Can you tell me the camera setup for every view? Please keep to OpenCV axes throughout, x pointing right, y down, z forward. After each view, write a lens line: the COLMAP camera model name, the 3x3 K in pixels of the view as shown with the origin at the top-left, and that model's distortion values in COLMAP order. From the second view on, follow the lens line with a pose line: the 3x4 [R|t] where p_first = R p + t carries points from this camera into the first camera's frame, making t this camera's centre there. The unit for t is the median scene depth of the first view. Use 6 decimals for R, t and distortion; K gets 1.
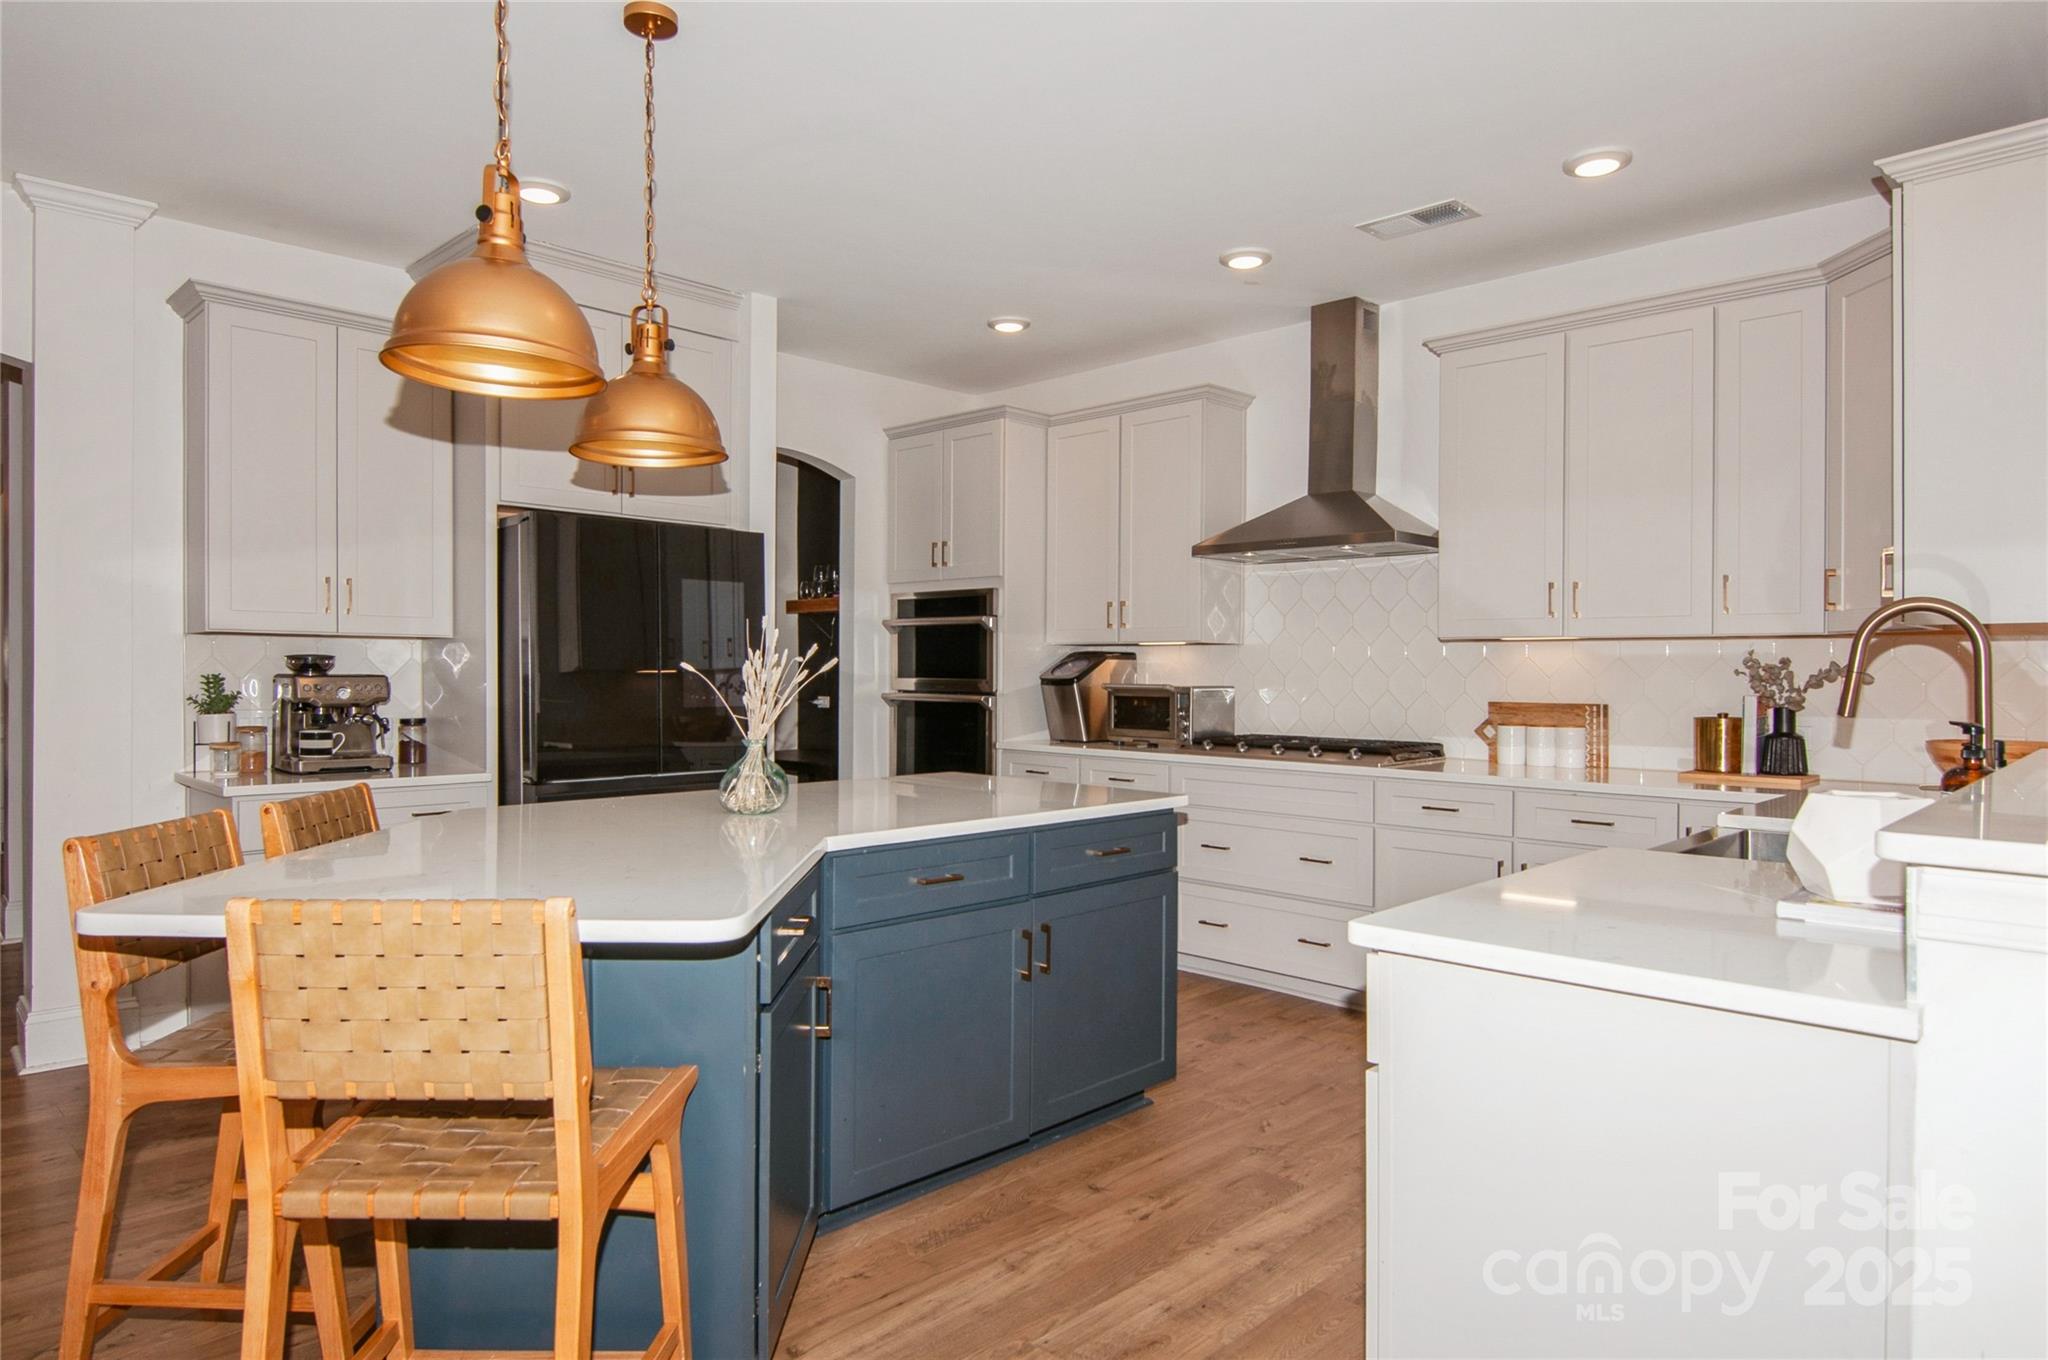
lens RADIAL K [[1231.6, 0, 1025.3], [0, 1231.6, 683.6], [0, 0, 1]] dist [-0.006037, -0.009496]
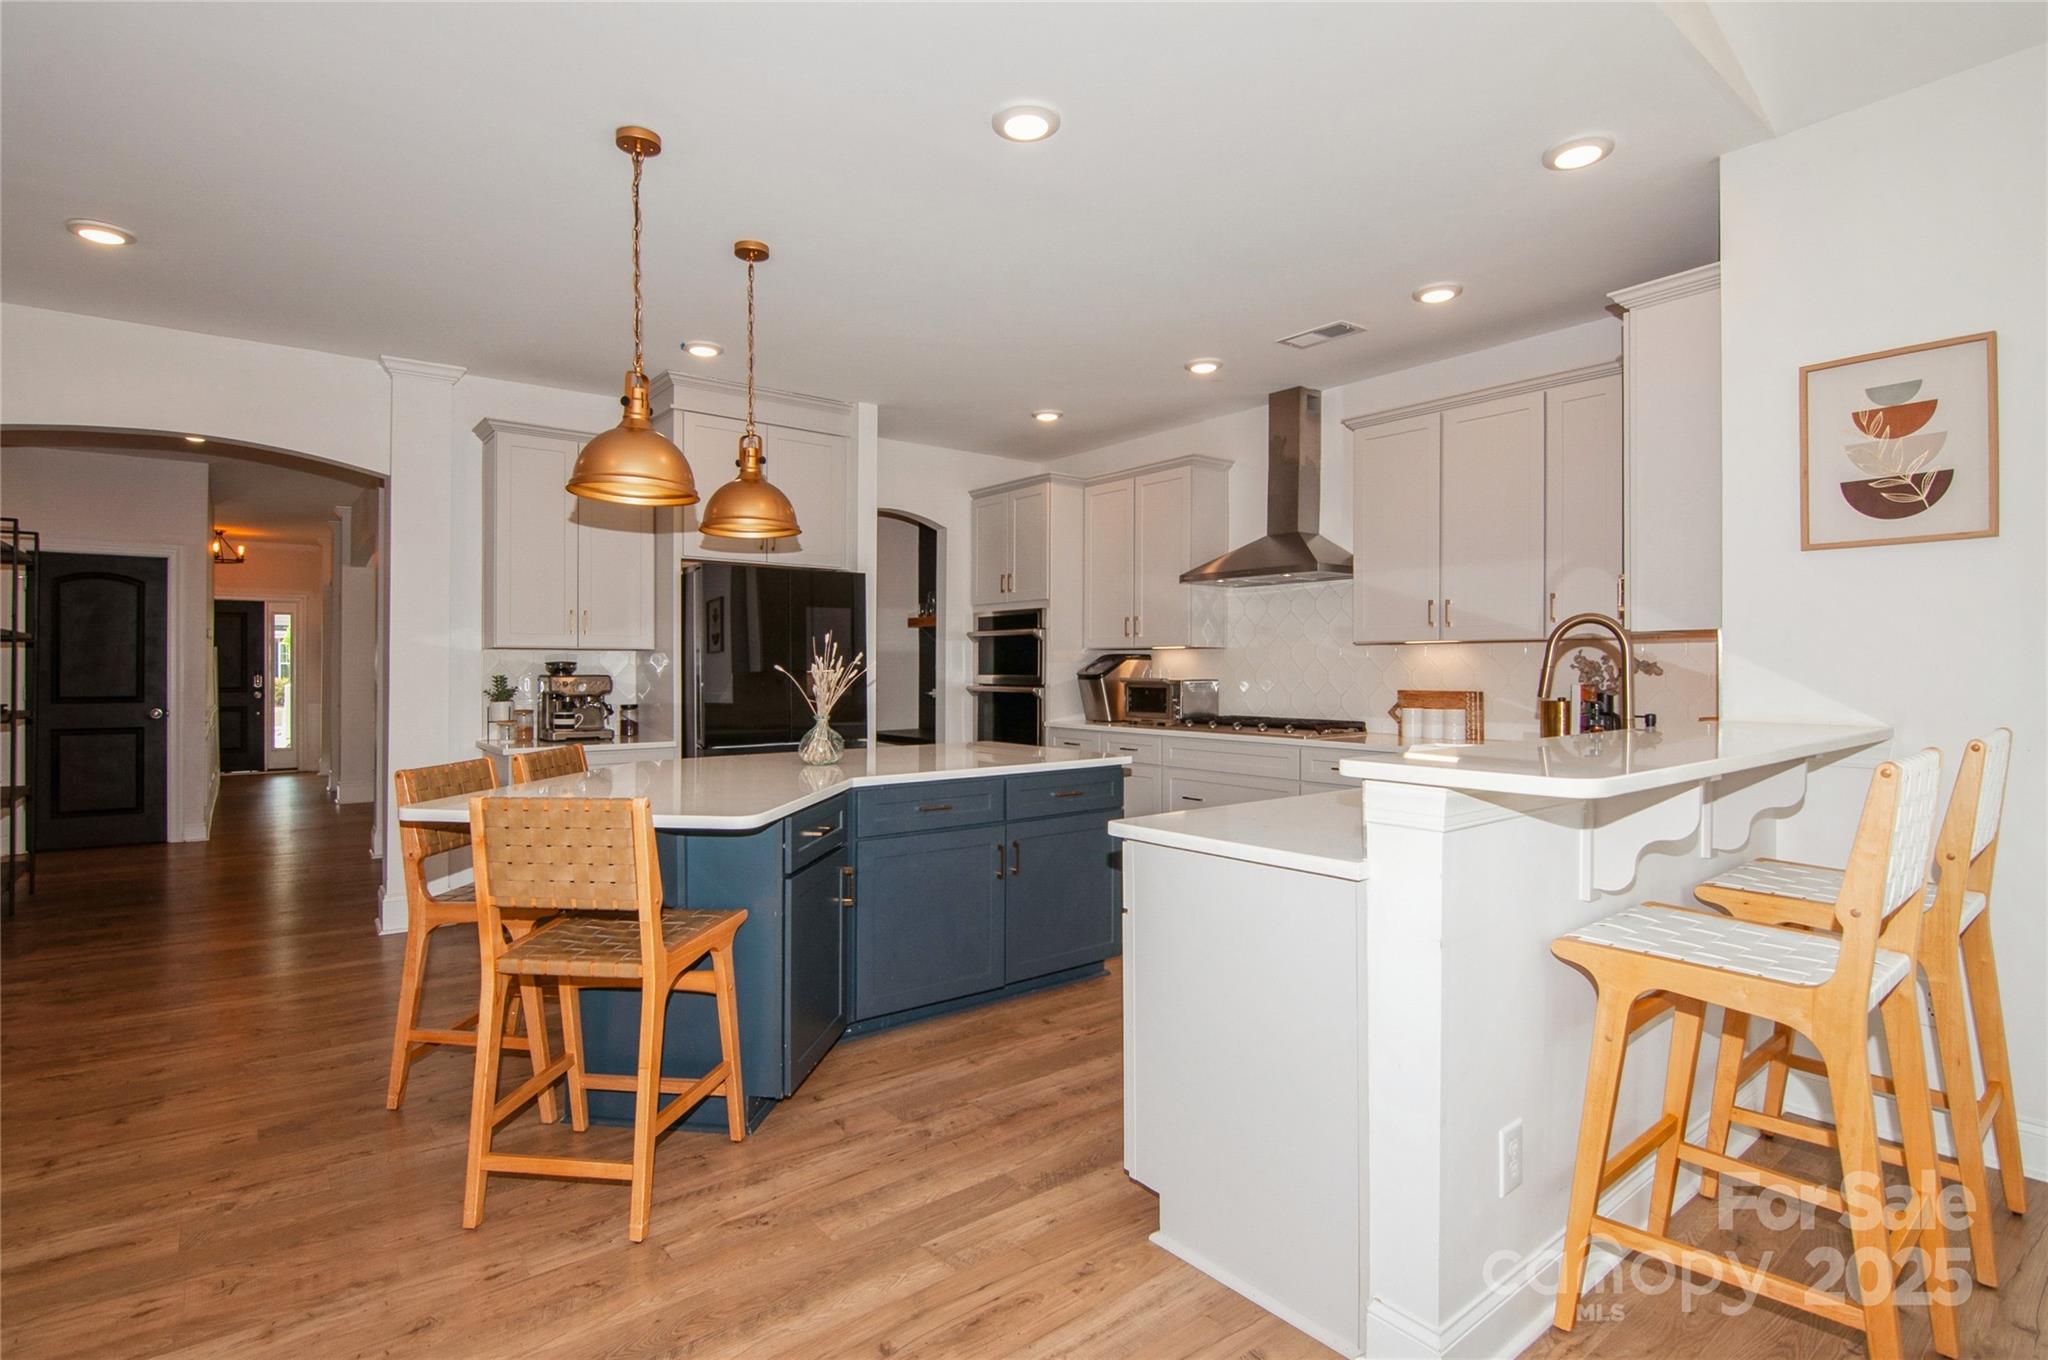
lens RADIAL K [[1010.0, 0, 1023.9], [0, 1010.0, 665.3], [0, 0, 1]] dist [-0.012260, -0.002848]
pose [[0.991664, -0.008041, -0.128603, 0.136802], [0.006273, 0.999880, -0.014150, 0.001644], [0.128701, 0.013225, 0.991595, -0.146711]]
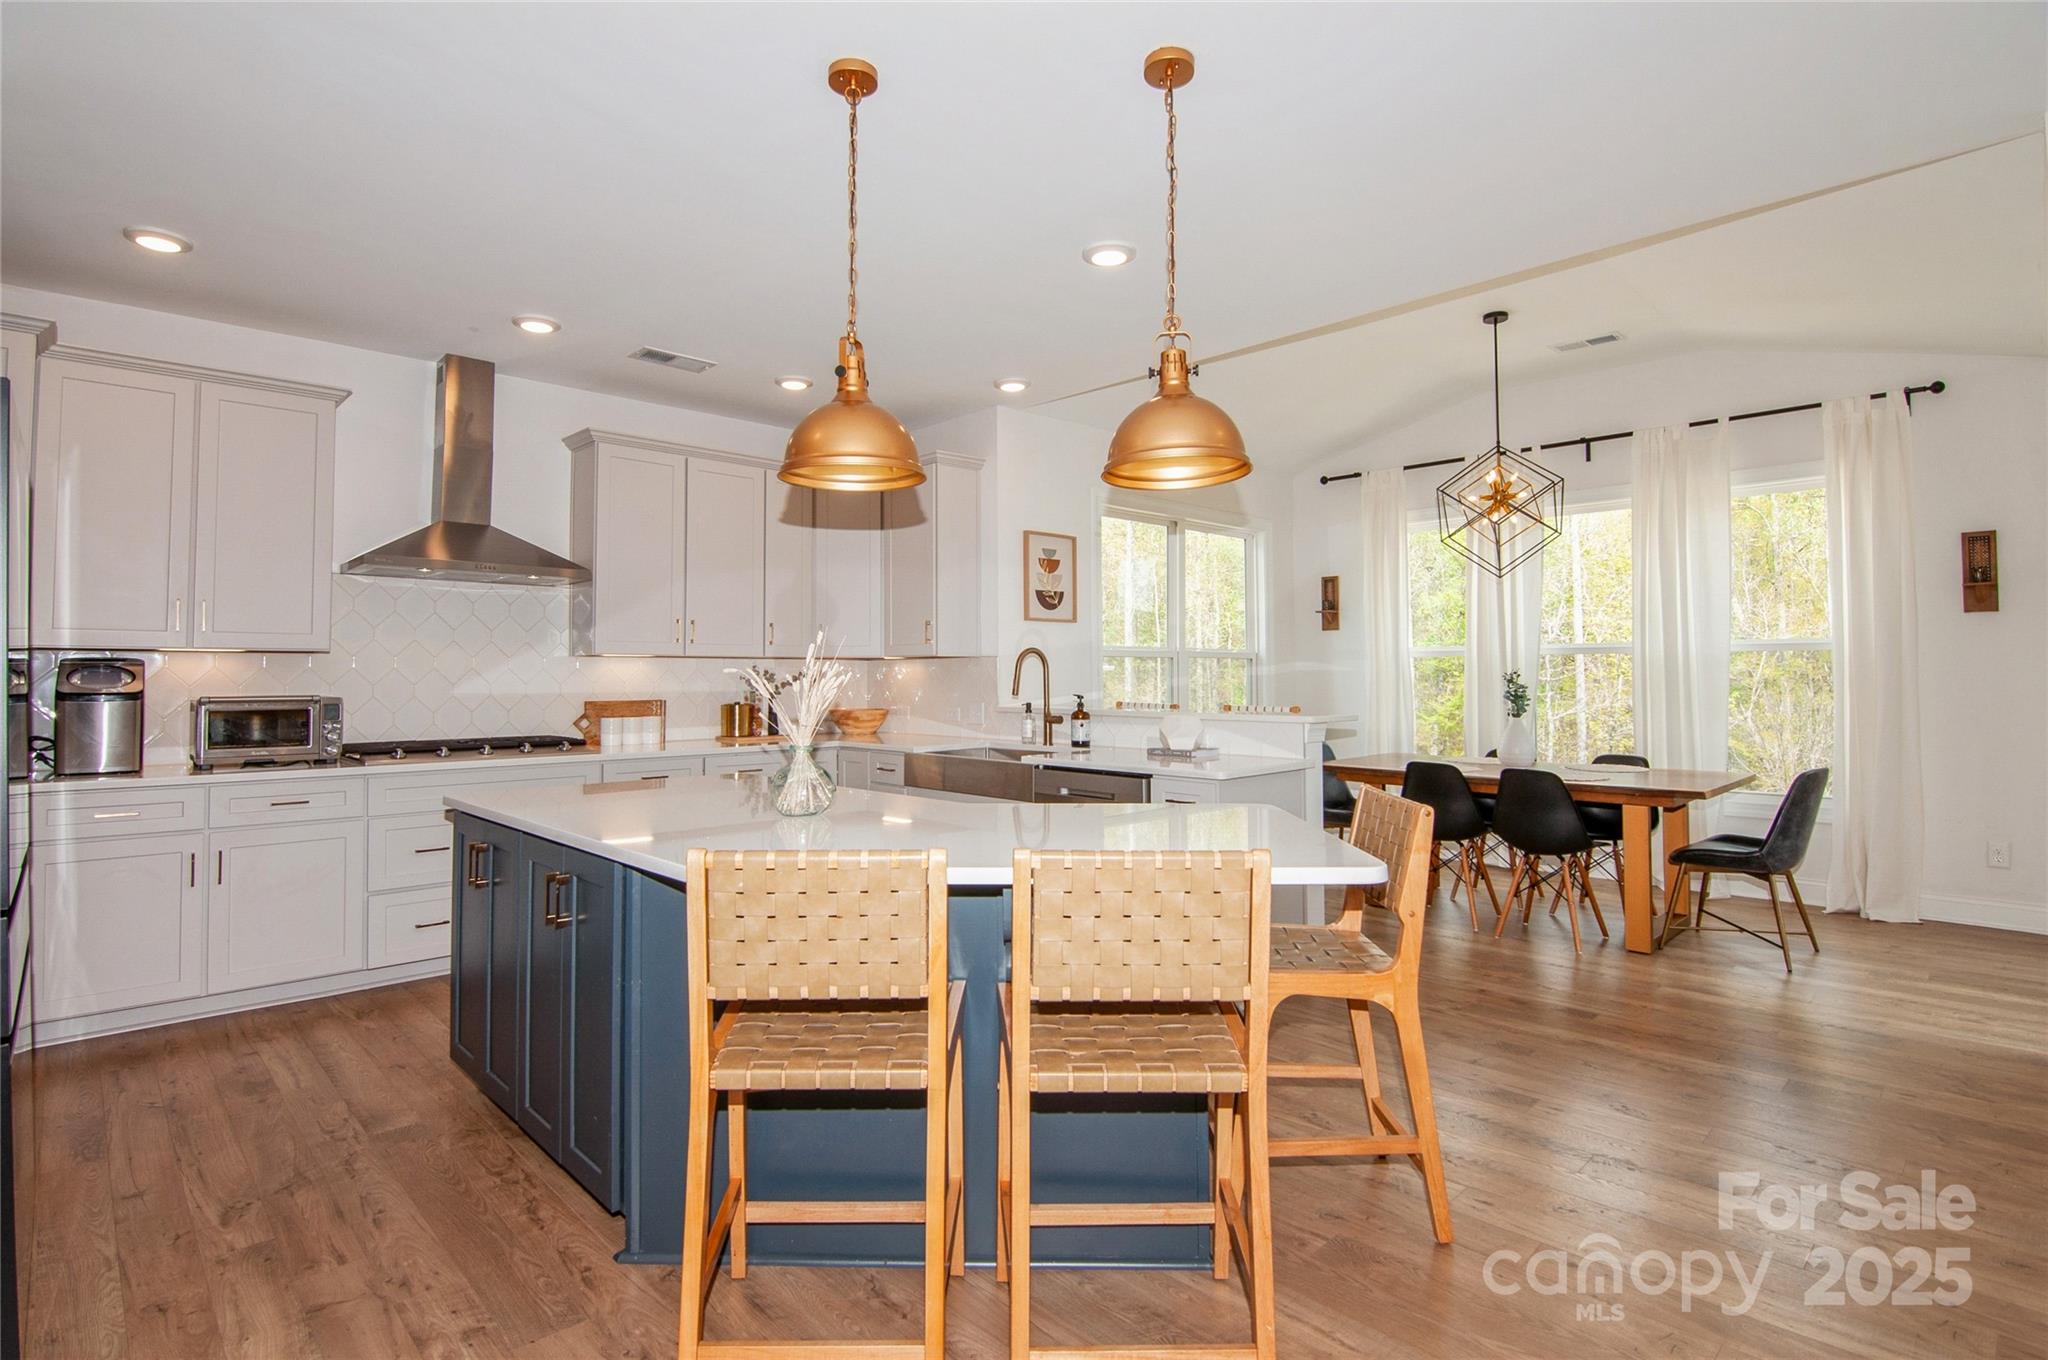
lens RADIAL K [[1010.0, 0, 1060.5], [0, 1010.0, 640.8], [0, 0, 1]] dist [-0.012260, -0.002848]
pose [[0.002226, 0.030938, 0.999519, -0.837156], [0.017451, 0.999368, -0.030972, -0.009538], [-0.999845, 0.017511, 0.001684, 0.555166]]
